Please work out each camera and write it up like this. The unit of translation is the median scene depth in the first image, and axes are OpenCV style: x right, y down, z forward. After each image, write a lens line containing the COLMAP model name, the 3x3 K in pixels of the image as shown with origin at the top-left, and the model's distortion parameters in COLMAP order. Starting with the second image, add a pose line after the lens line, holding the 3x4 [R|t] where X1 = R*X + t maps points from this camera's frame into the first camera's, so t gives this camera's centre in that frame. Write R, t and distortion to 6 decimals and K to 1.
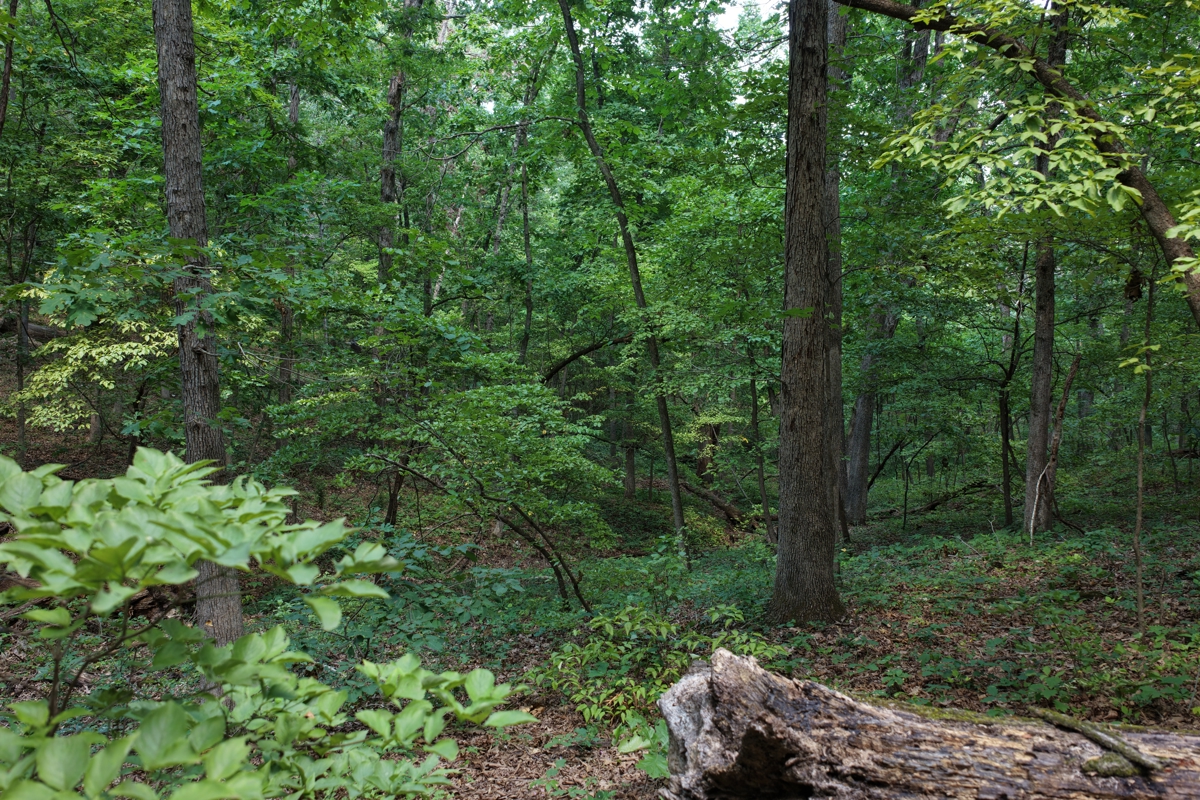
lens RADIAL K [[987.6, 0, 599.1], [0, 987.6, 394.3], [0, 0, 1]] dist [0.005665, 0.011922]
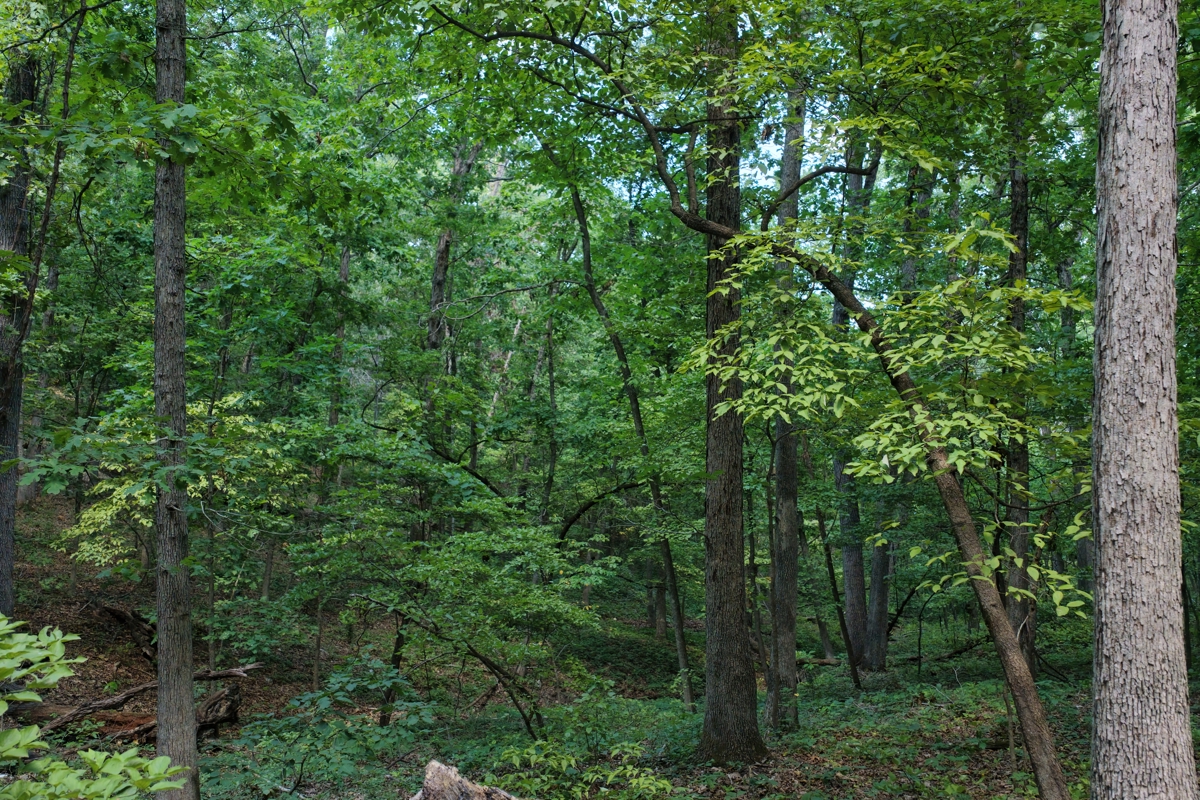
lens RADIAL K [[991.8, 0, 603.0], [0, 991.8, 400.9], [0, 0, 1]] dist [-0.009348, 0.025673]
pose [[0.997784, 0.005248, -0.066322, 0.079469], [-0.013723, 0.991682, -0.127977, -0.010442], [0.065099, 0.128603, 0.989557, -0.068281]]
